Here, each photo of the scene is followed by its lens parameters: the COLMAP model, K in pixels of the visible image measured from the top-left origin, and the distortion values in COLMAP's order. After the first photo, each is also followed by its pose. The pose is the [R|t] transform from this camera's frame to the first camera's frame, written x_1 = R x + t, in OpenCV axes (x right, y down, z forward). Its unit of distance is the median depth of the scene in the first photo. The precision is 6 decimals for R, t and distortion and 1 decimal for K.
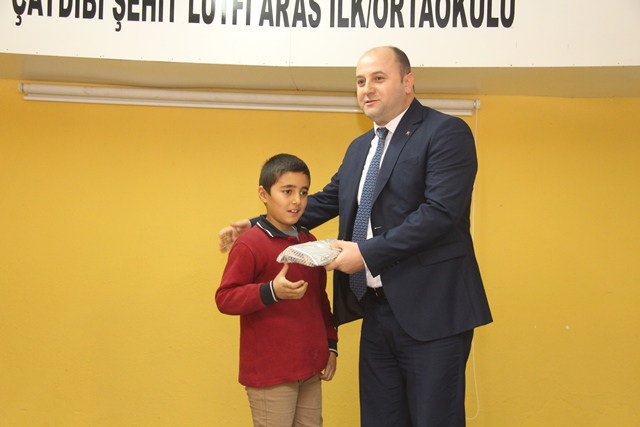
lens RADIAL K [[1180.9, 0, 320.0], [0, 1180.9, 213.5], [0, 0, 1]] dist [0.308027, 0.338211]
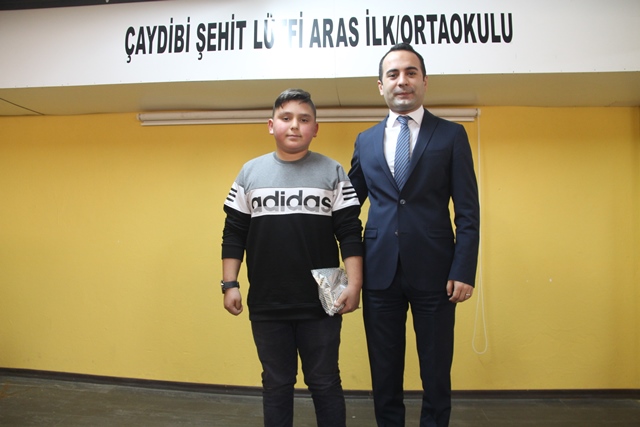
lens RADIAL K [[663.5, 0, 320.0], [0, 663.5, 213.5], [0, 0, 1]] dist [-0.294455, 0.490451]
pose [[0.998772, -0.032652, -0.037260, -0.020290], [0.032327, 0.999434, -0.009292, 0.022559], [0.037543, 0.008076, 0.999262, 0.318288]]
